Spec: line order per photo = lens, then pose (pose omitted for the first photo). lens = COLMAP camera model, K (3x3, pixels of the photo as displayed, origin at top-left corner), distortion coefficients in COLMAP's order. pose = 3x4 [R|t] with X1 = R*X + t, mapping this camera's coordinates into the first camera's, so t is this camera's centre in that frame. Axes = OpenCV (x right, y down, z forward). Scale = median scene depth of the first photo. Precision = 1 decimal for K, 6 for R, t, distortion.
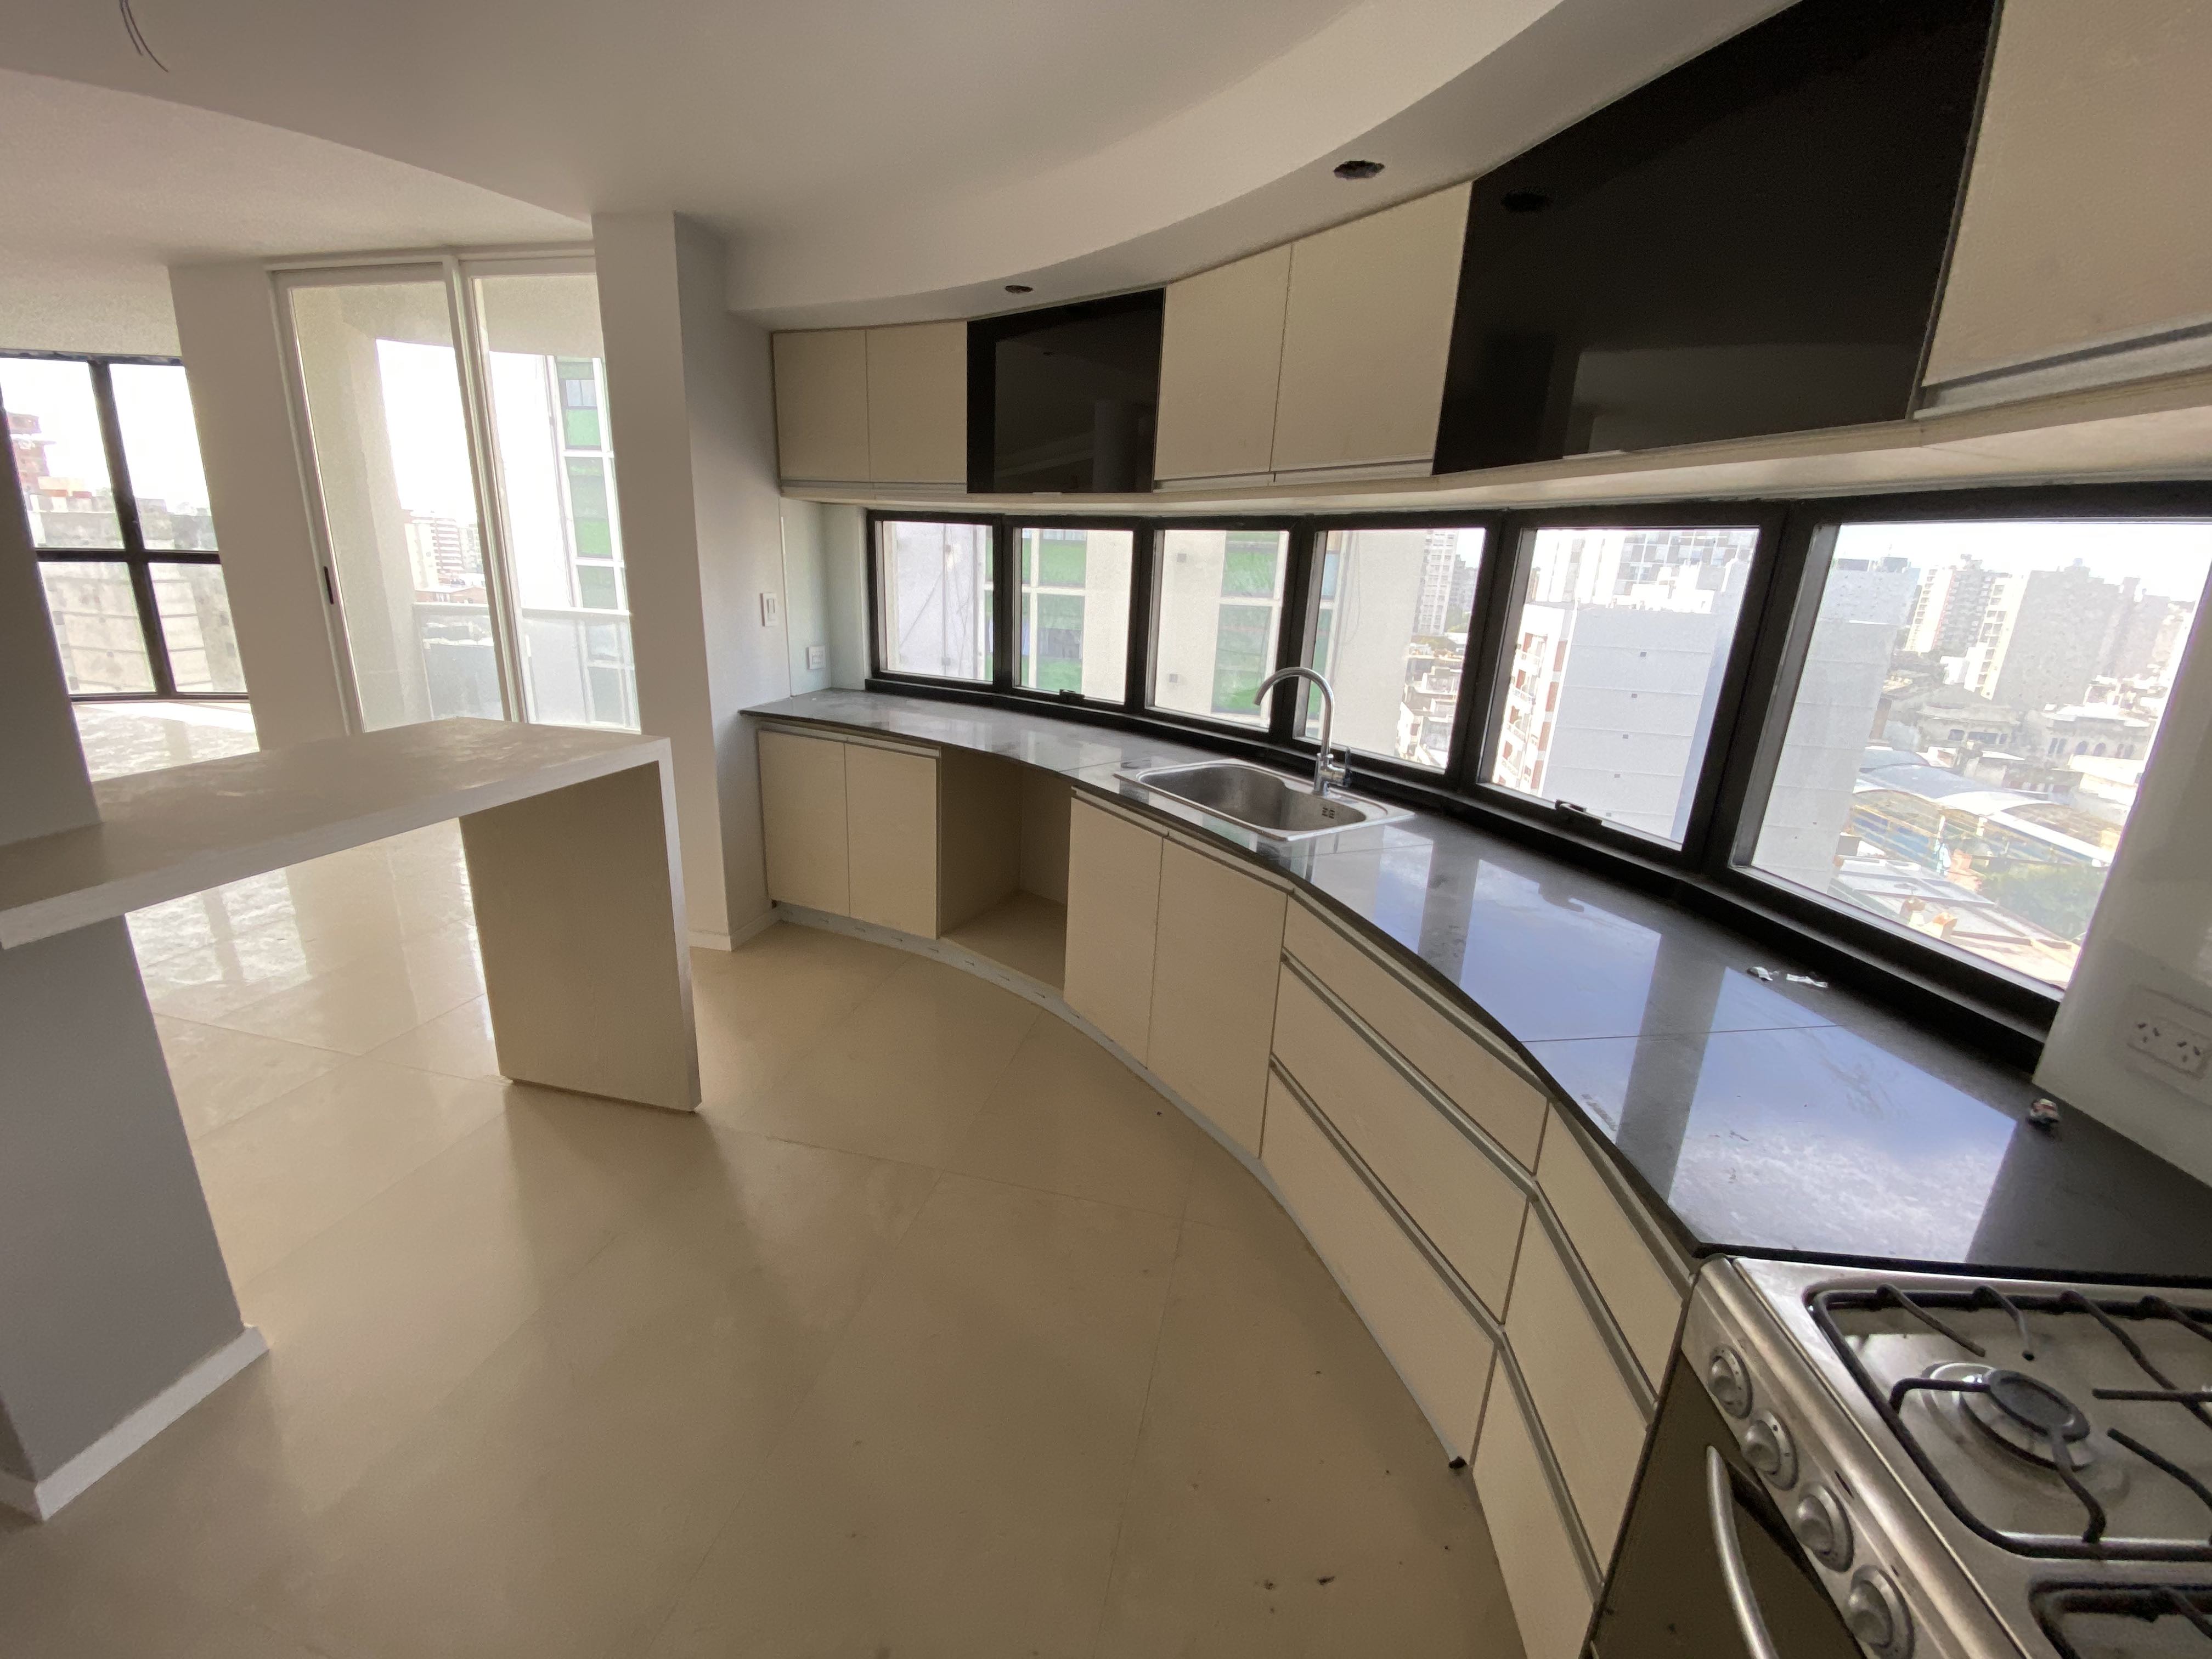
lens RADIAL K [[900.4, 0, 1087.9], [0, 900.4, 818.9], [0, 0, 1]] dist [0.050427, -0.033767]
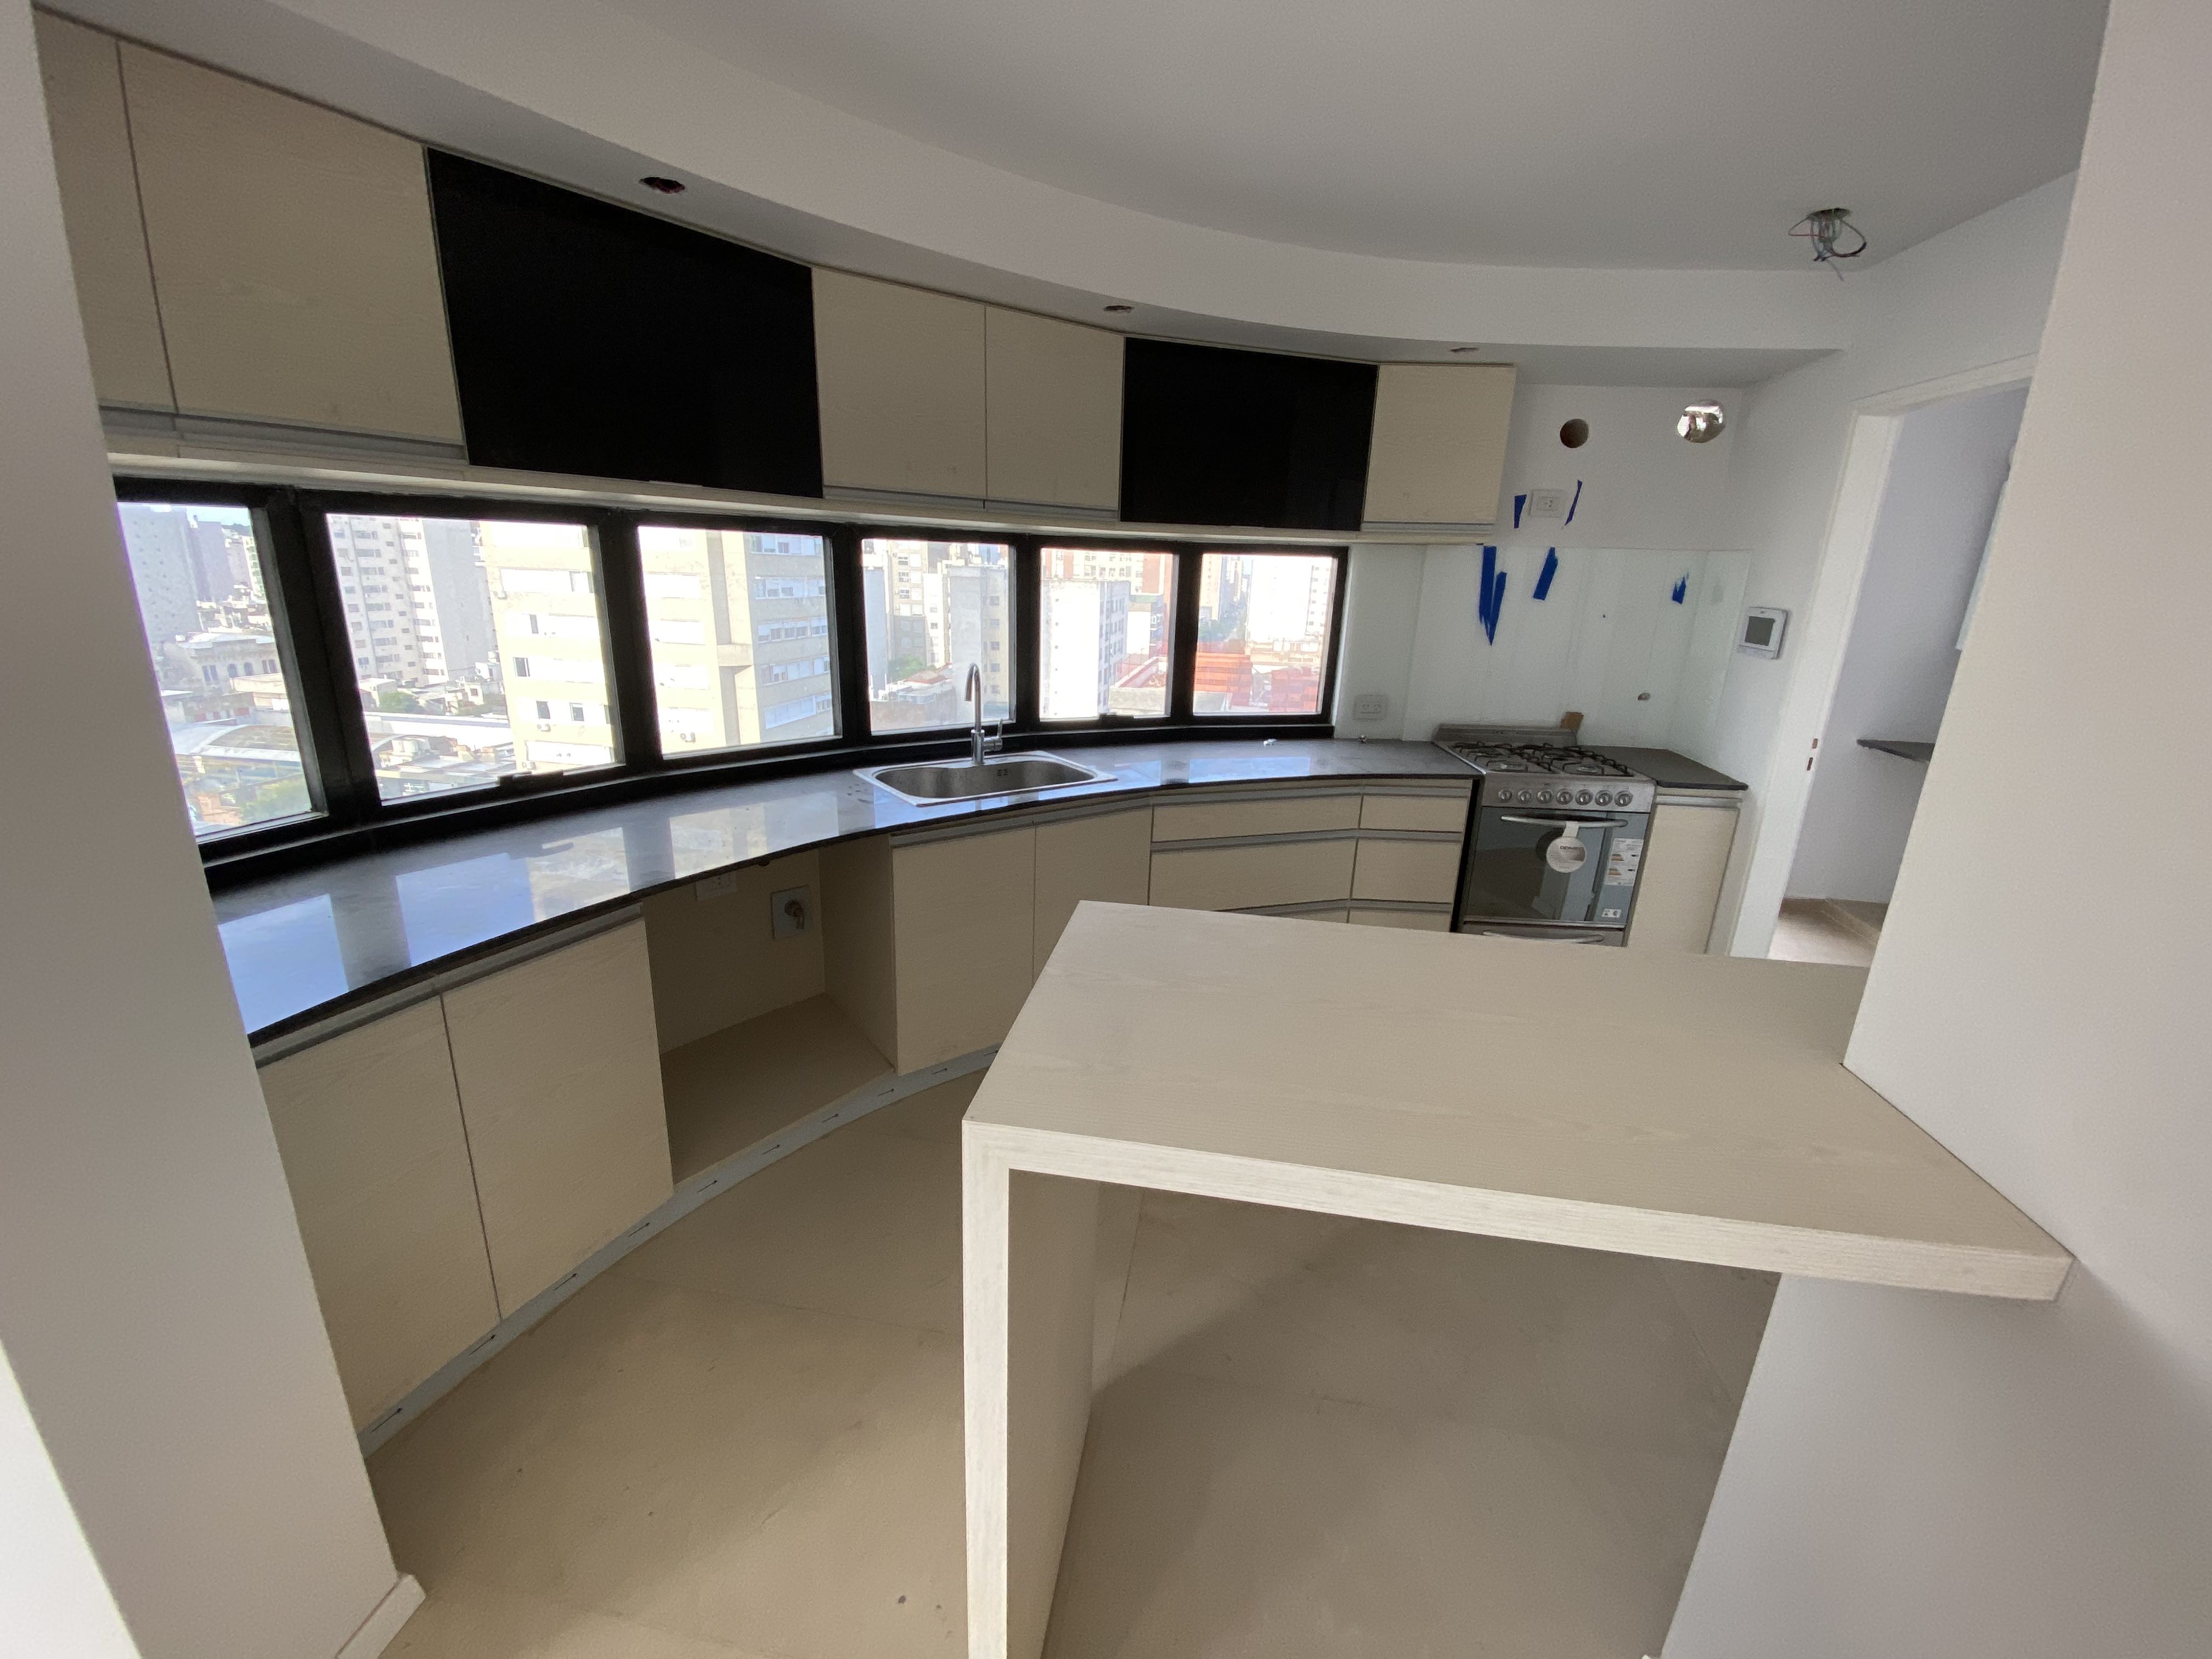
lens RADIAL K [[913.0, 0, 1097.7], [0, 913.0, 820.4], [0, 0, 1]] dist [0.033310, -0.026450]
pose [[-0.022323, -0.317568, 0.947973, -0.652322], [0.250608, 0.916157, 0.312812, -0.212656], [-0.967831, 0.244553, 0.059134, 0.572887]]
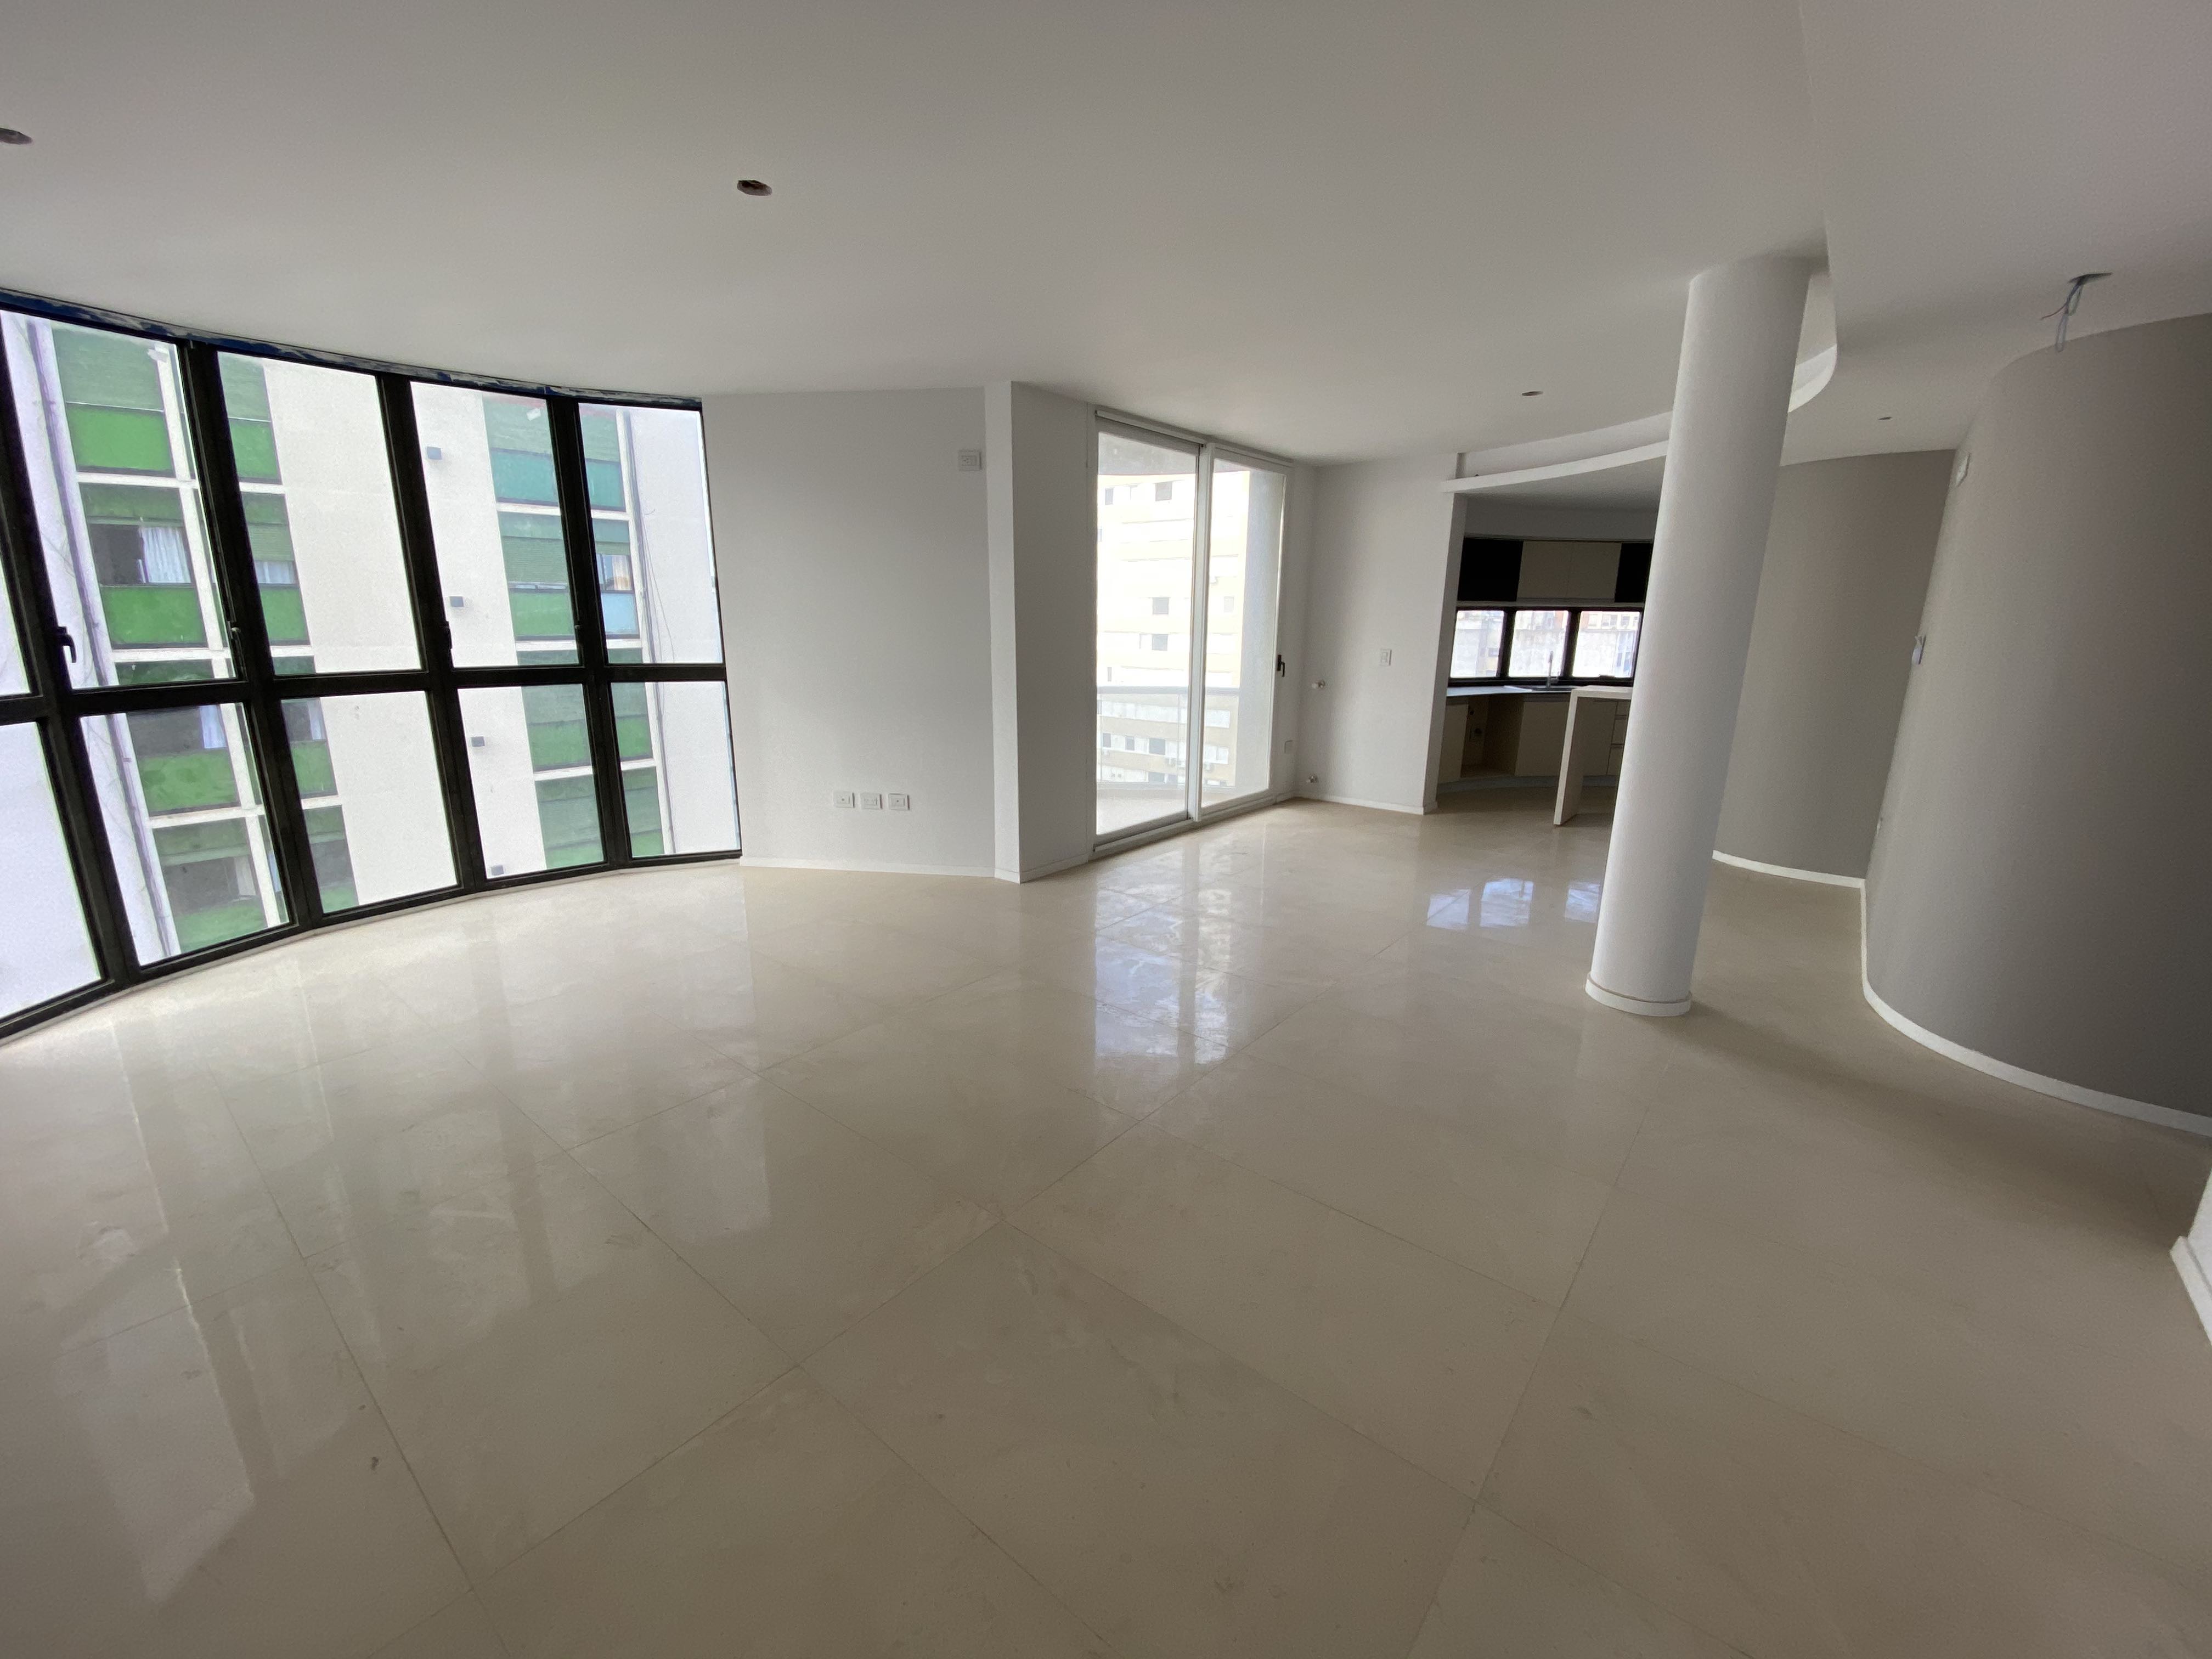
lens RADIAL K [[888.5, 0, 1106.0], [0, 888.5, 829.5], [0, 0, 1]] dist [0.032467, -0.022640]
pose [[0.468498, -0.255063, 0.845844, -2.129870], [0.263111, 0.954255, 0.142021, -0.291202], [-0.843375, 0.156014, 0.514177, 0.552675]]
